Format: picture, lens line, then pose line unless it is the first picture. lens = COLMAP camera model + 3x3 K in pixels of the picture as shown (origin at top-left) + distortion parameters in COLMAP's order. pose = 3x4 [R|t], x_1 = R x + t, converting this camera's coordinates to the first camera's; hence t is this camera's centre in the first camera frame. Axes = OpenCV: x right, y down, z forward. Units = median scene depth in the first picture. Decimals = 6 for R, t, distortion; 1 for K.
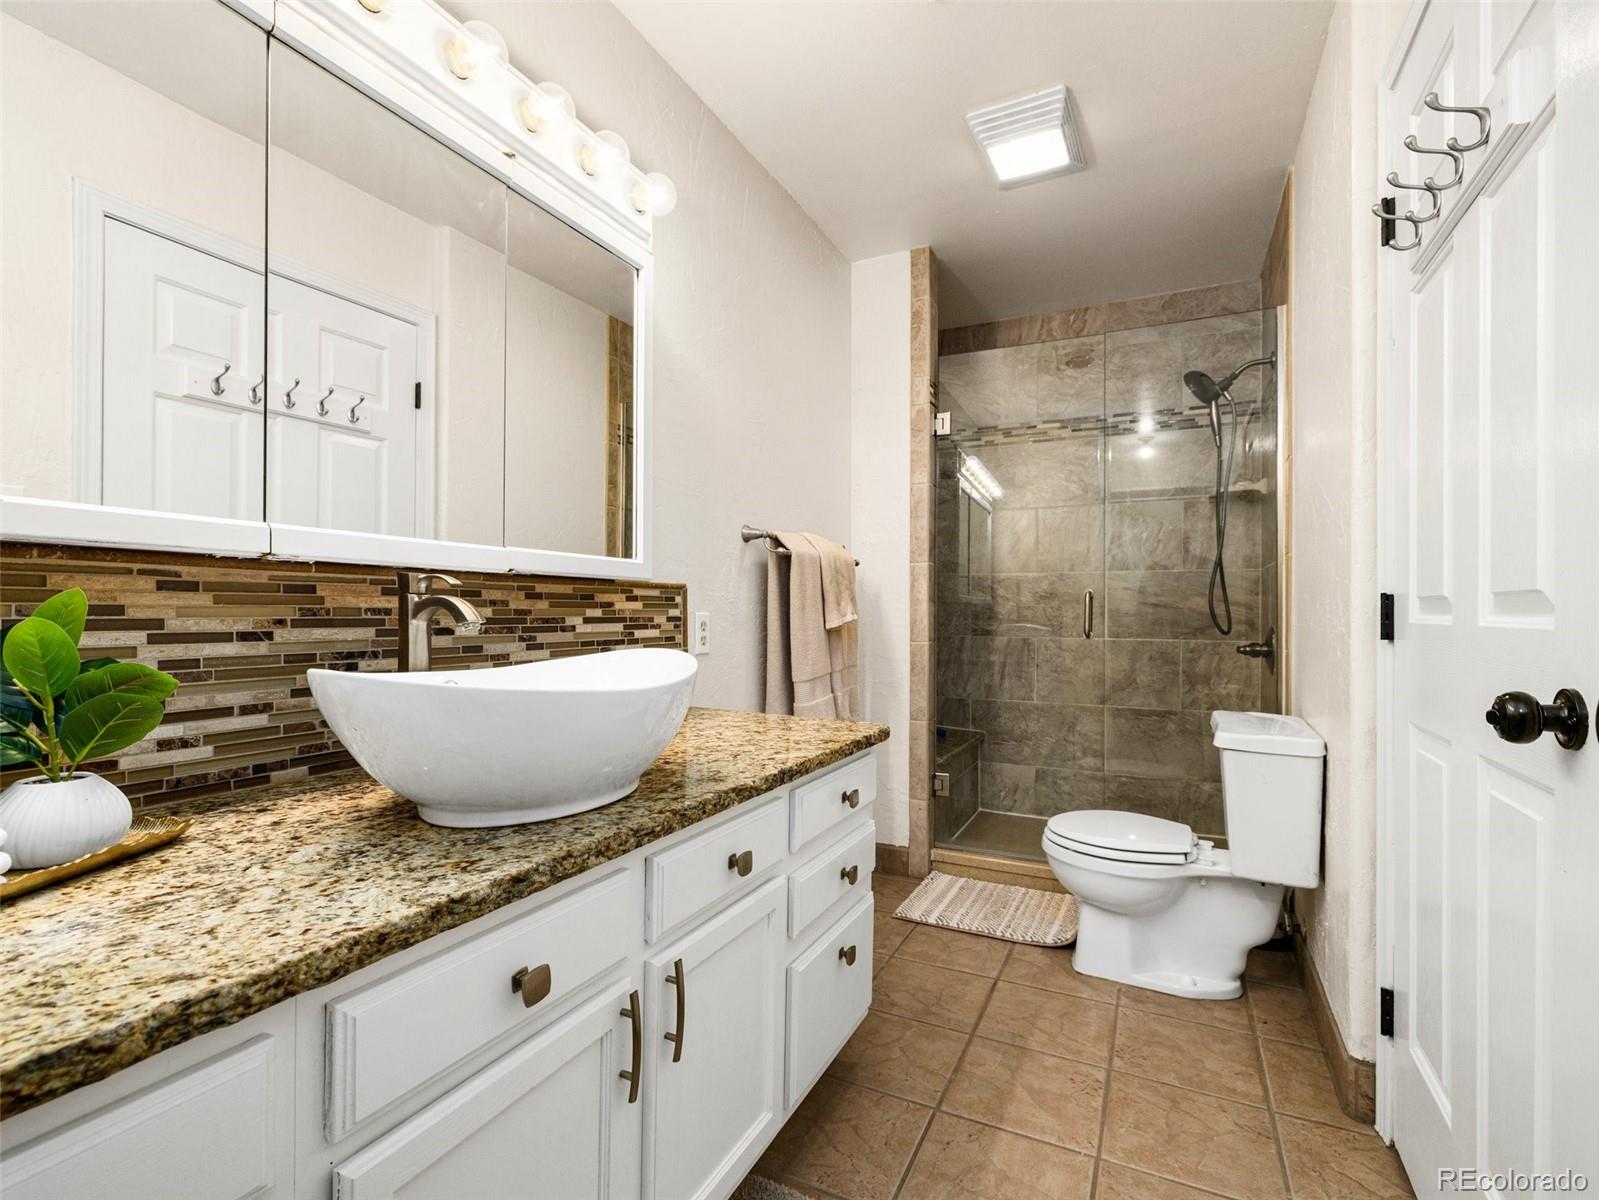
lens RADIAL K [[757.5, 0, 799.7], [0, 757.5, 607.2], [0, 0, 1]] dist [-0.001605, -0.000130]
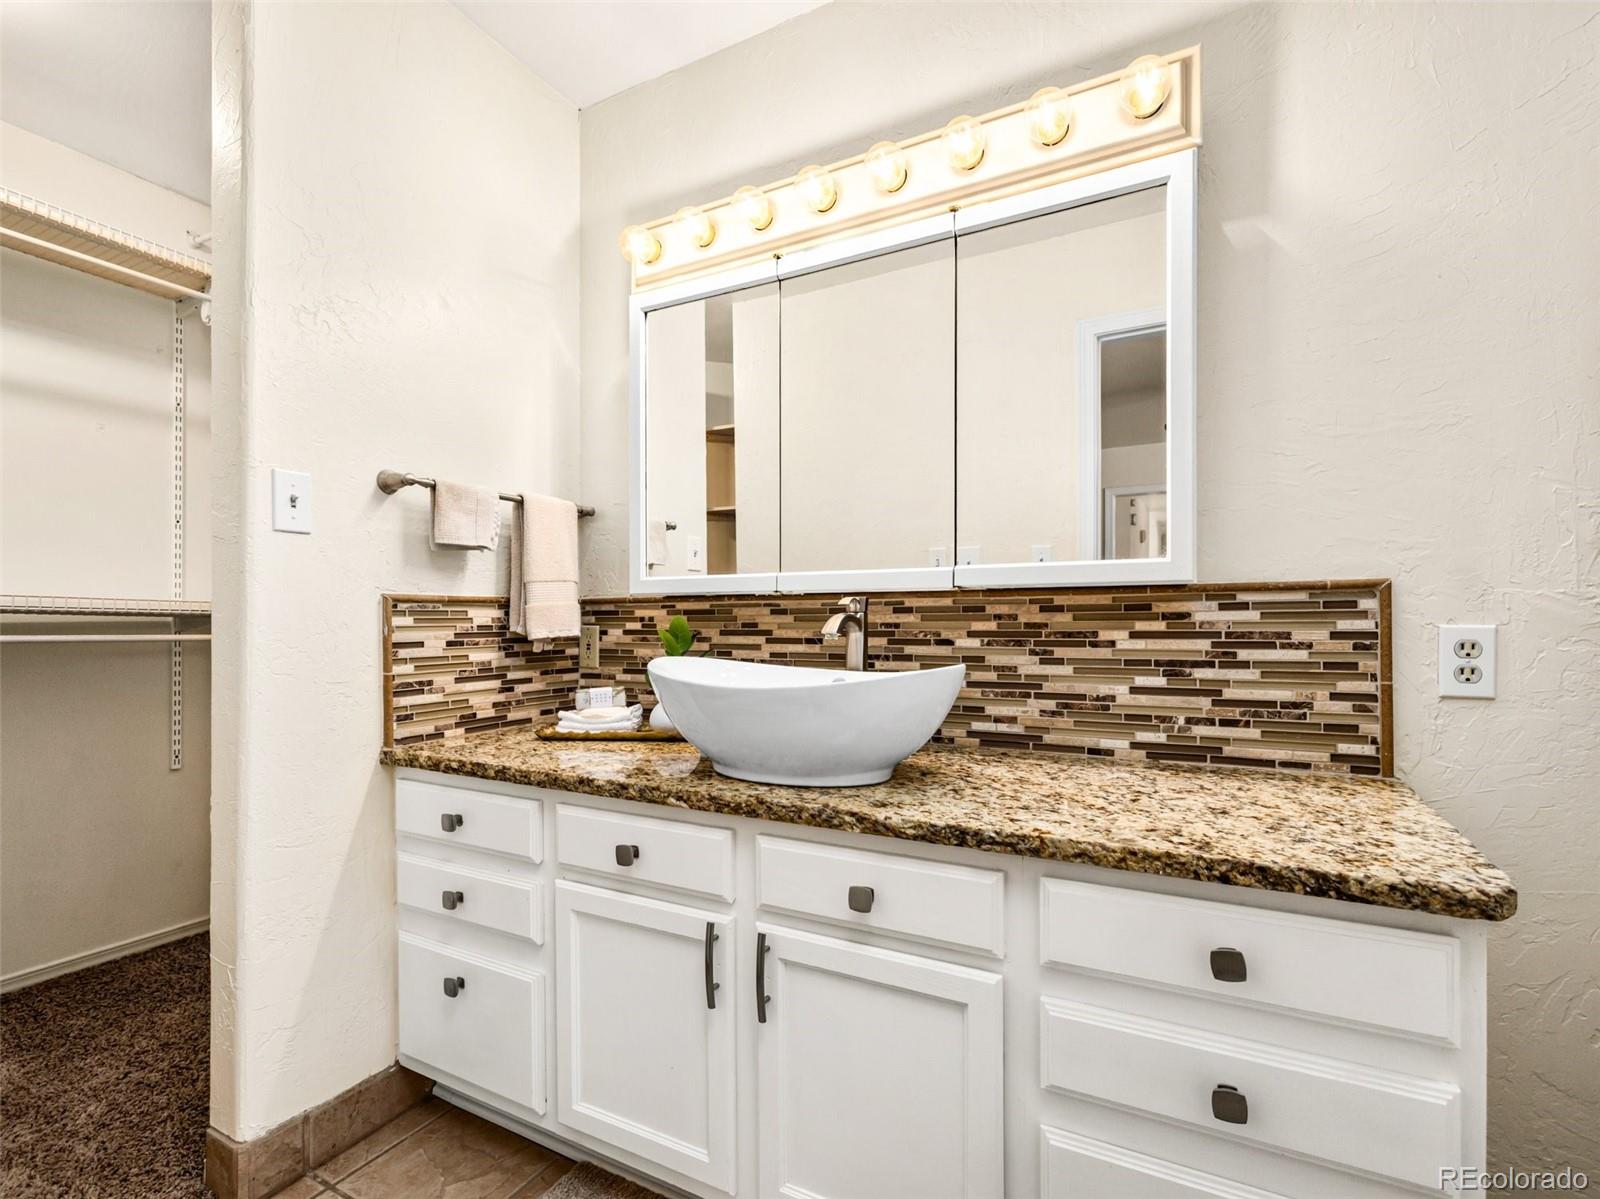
lens RADIAL K [[758.0, 0, 801.1], [0, 758.0, 606.9], [0, 0, 1]] dist [-0.001605, -0.000130]
pose [[-0.039494, -0.034096, -0.998638, 0.654119], [0.005164, 0.999397, -0.034326, 0.015044], [0.999206, -0.006512, -0.039294, 0.751100]]
